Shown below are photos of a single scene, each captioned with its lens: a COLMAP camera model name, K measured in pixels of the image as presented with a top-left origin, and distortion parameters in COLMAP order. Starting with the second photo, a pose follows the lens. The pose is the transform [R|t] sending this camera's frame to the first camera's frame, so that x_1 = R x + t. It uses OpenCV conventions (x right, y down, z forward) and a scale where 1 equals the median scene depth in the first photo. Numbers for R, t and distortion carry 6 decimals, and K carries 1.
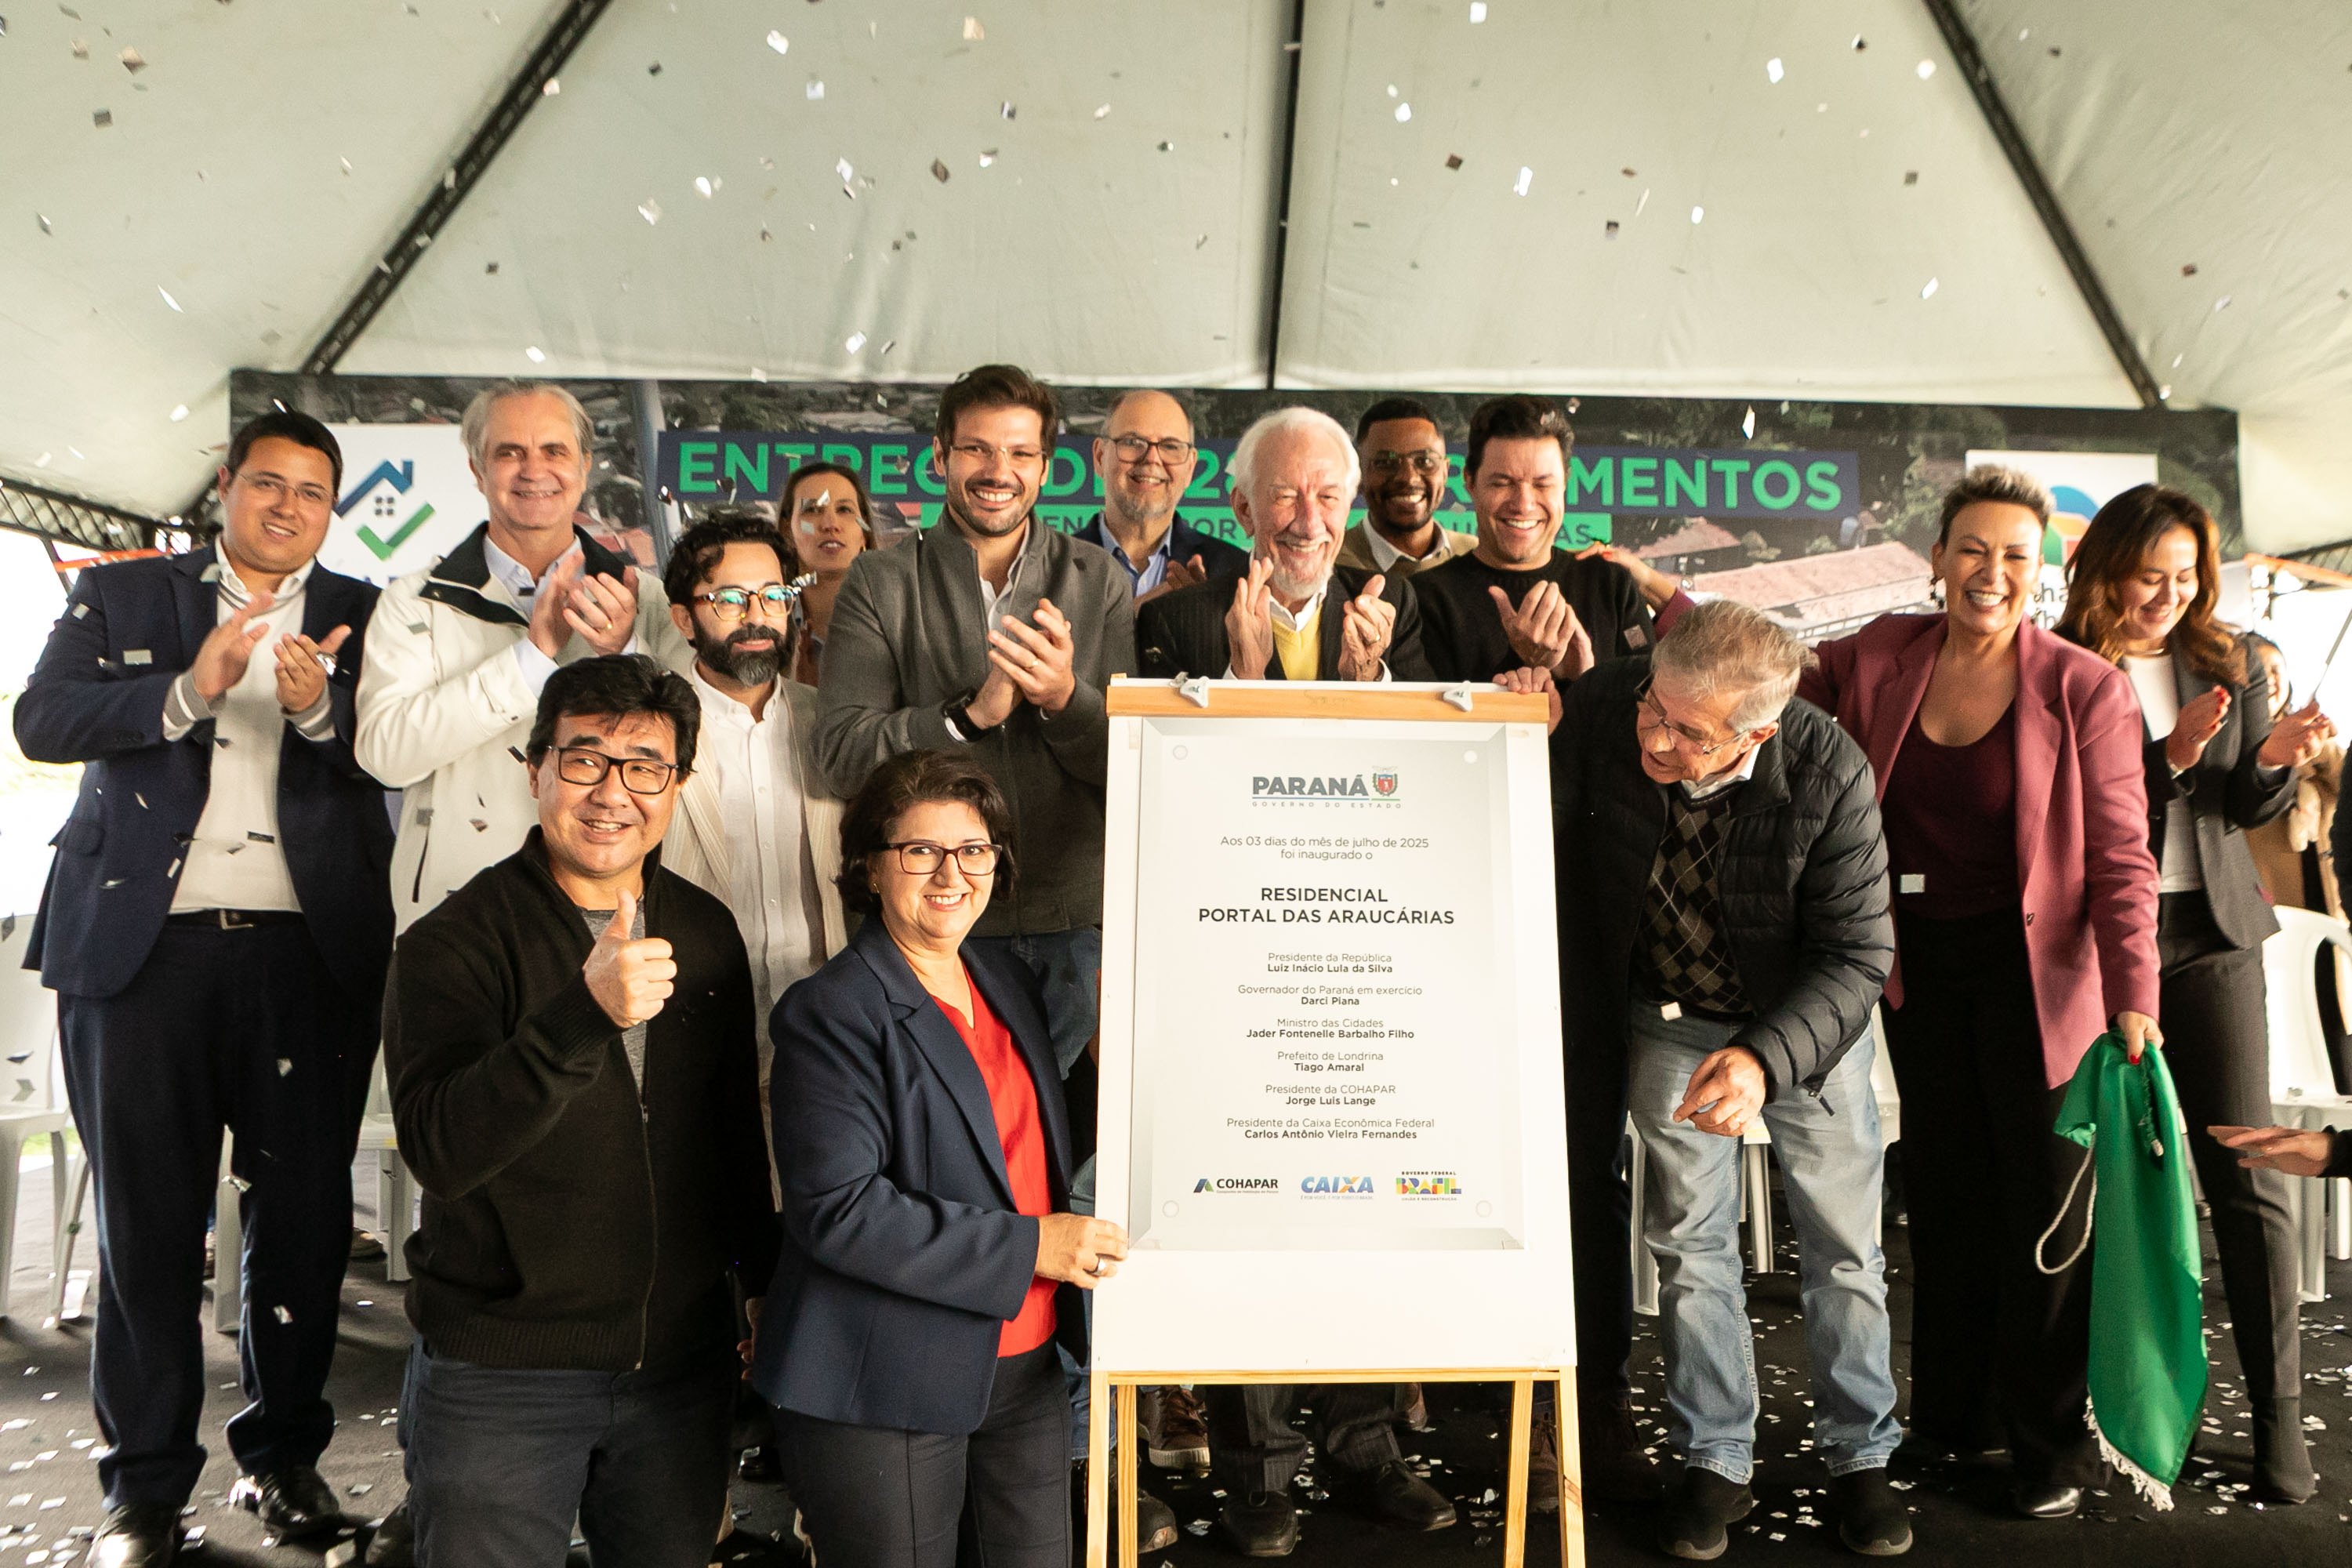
lens RADIAL K [[1505.0, 0, 1262.9], [0, 1505.0, 698.5], [0, 0, 1]] dist [-0.064092, 0.042513]
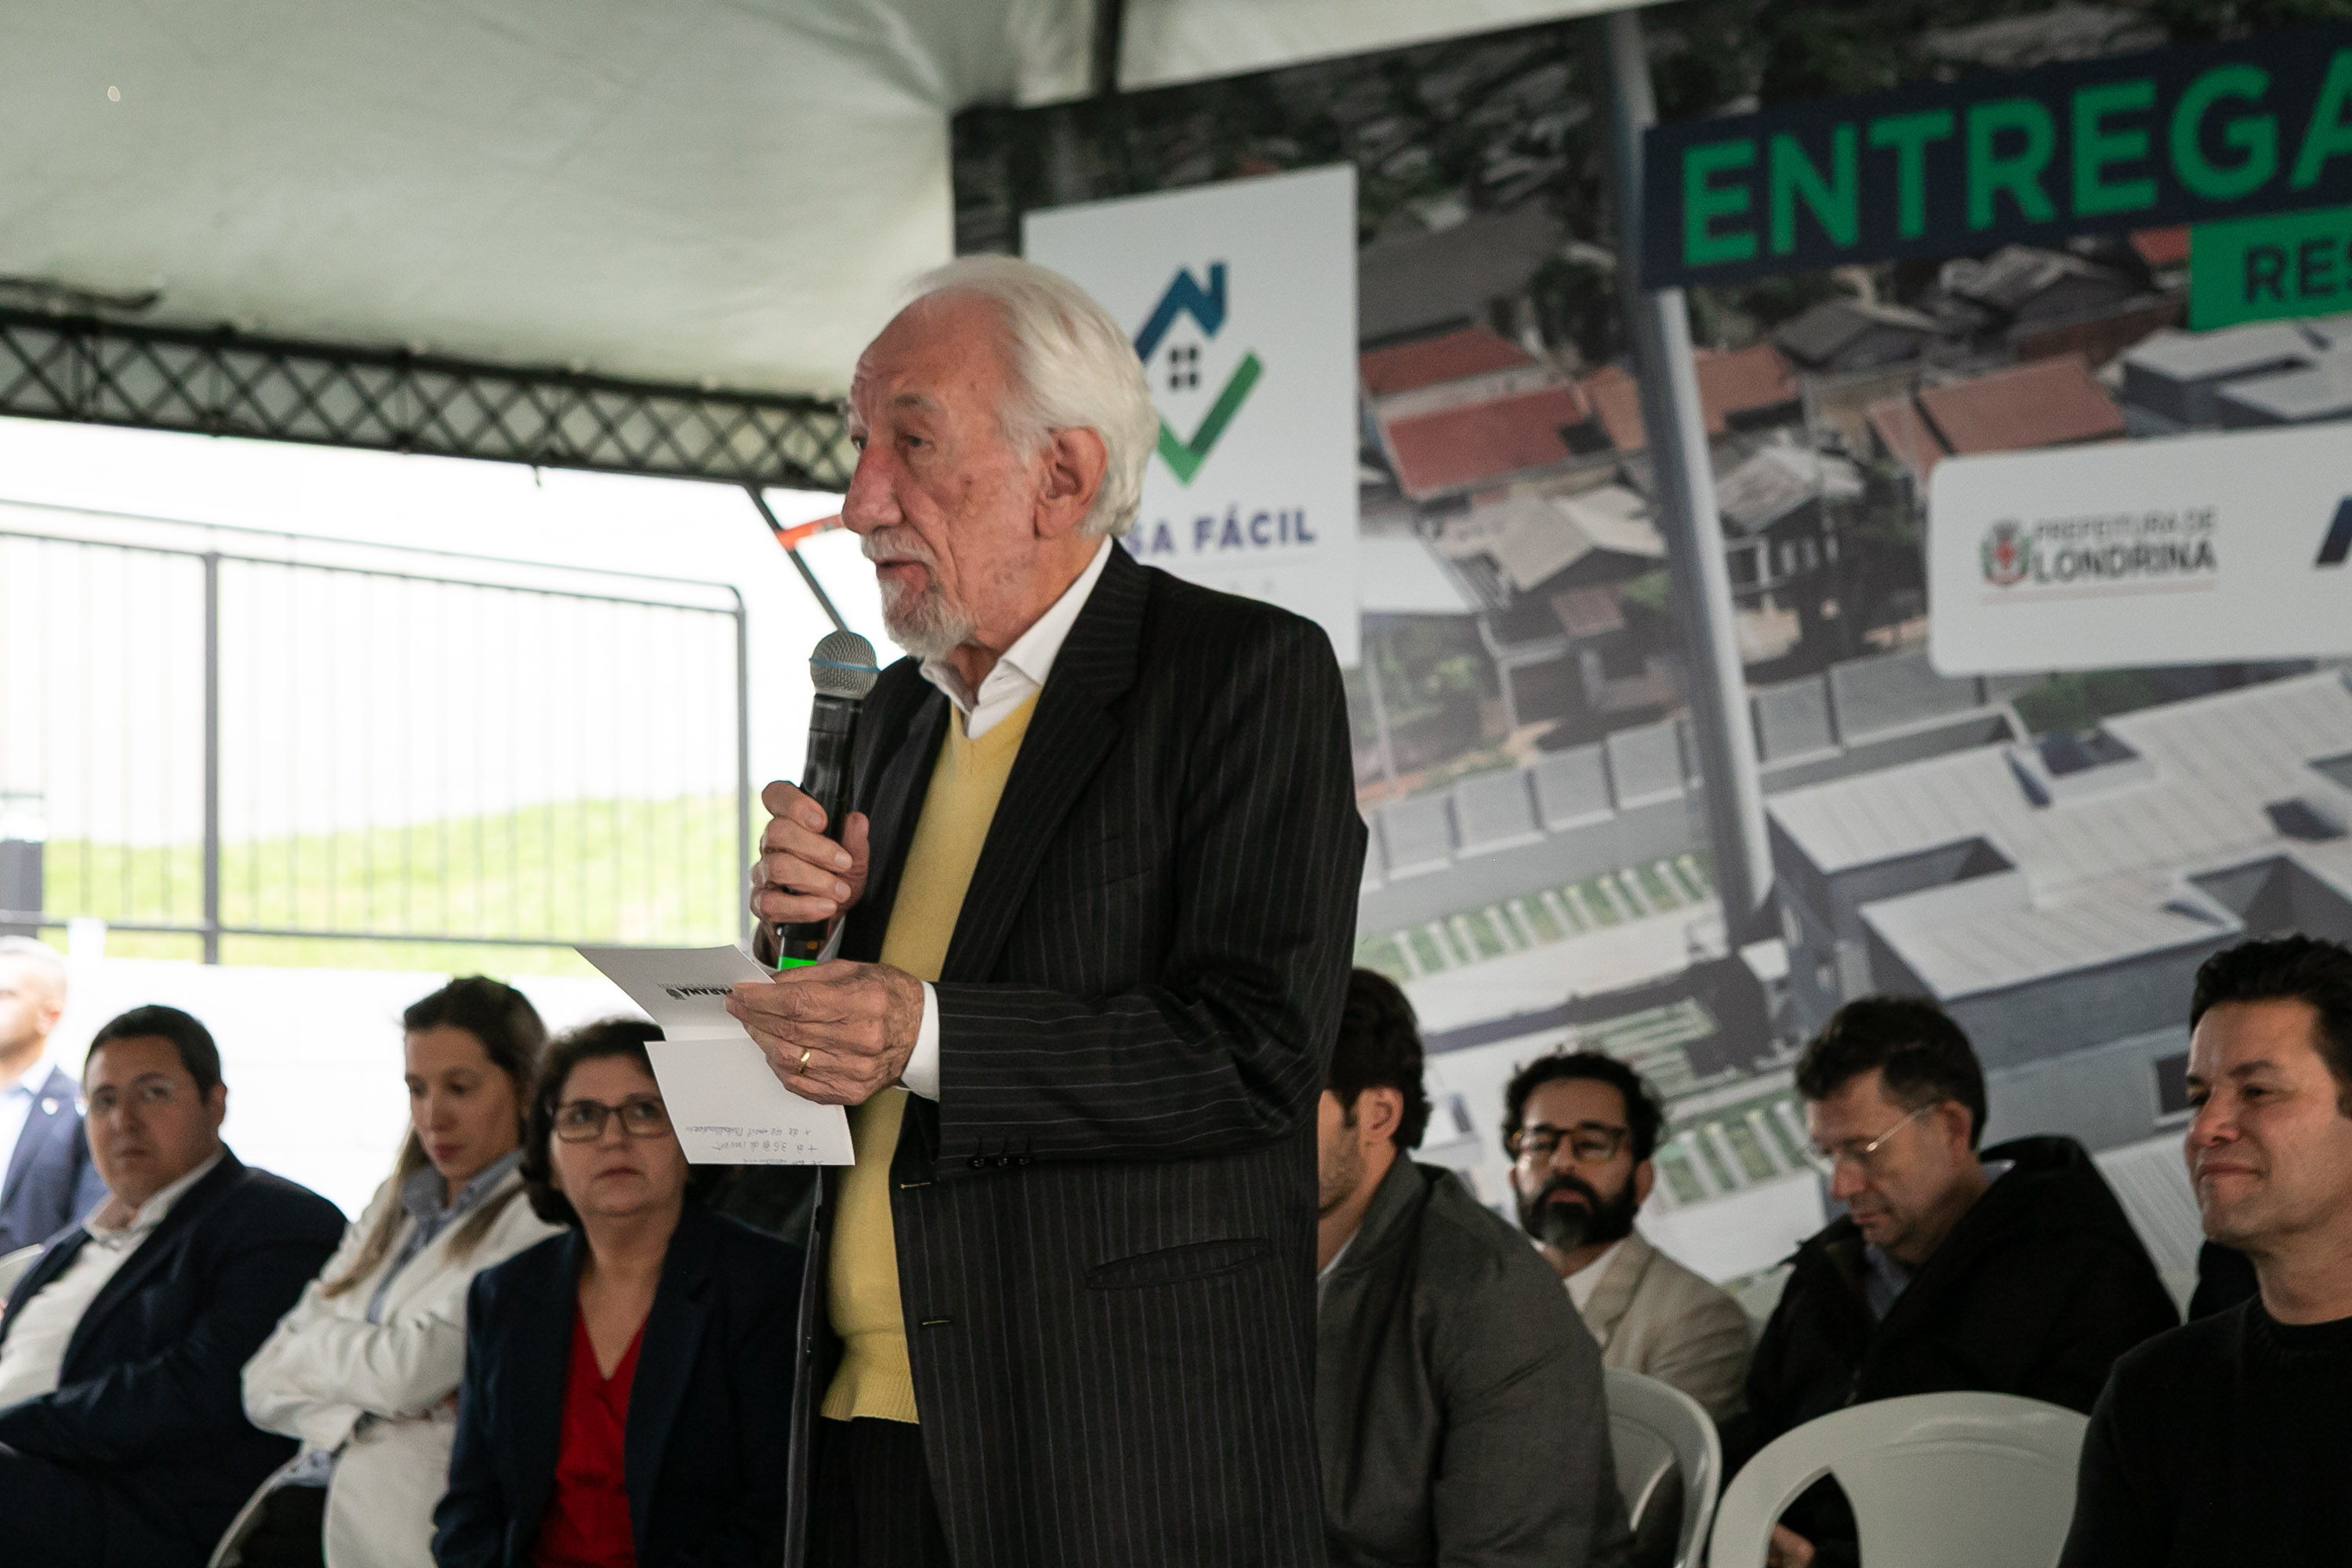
lens RADIAL K [[4763.0, 0, 1236.7], [0, 4763.0, 775.1], [0, 0, 1]] dist [0.124674, 0.000000]
pose [[0.696704, -0.033593, -0.716572, 0.479863], [0.047508, 0.998871, -0.000636, 0.000060], [0.715784, -0.033599, 0.697513, -0.040232]]
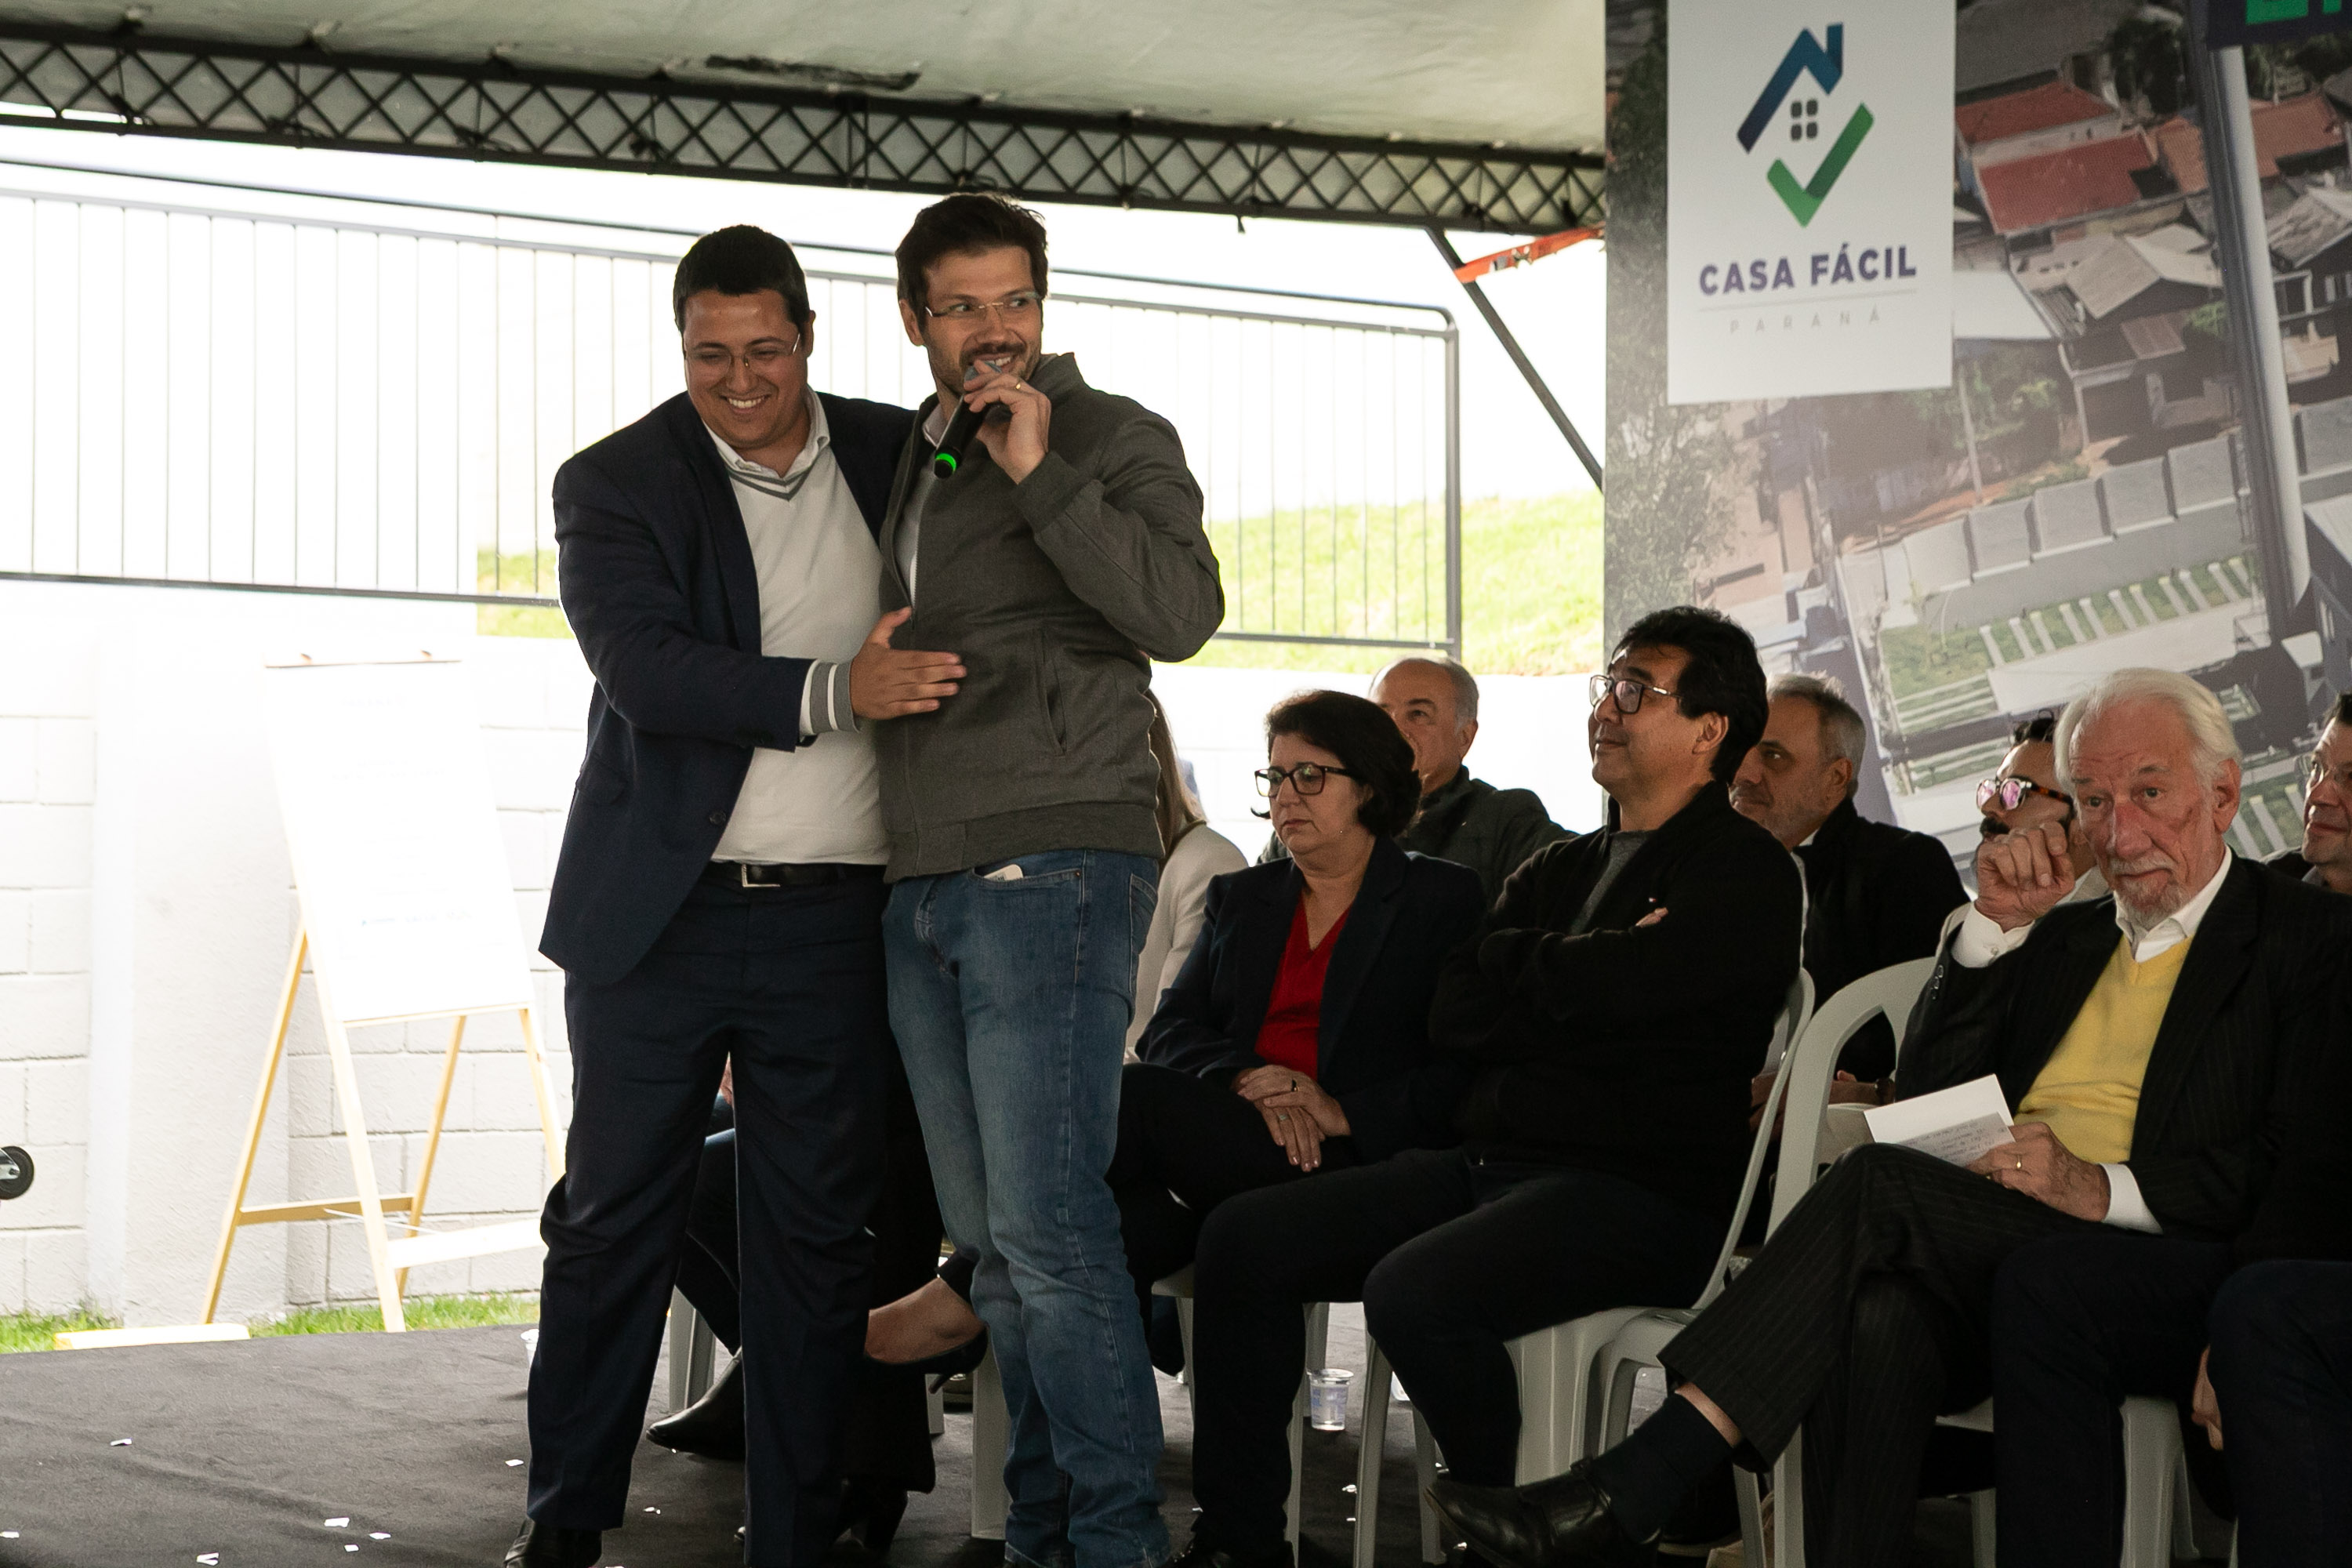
lens RADIAL K [[4973.3, 0, 1095.0], [0, 4973.3, 745.9], [0, 0, 1]] dist [0.150480, 0.000000]
pose [[0.544209, 0.010319, -0.838887, 0.733851], [0.046908, 0.997986, 0.042707, 0.003072], [0.837638, -0.062591, 0.542628, -0.175455]]
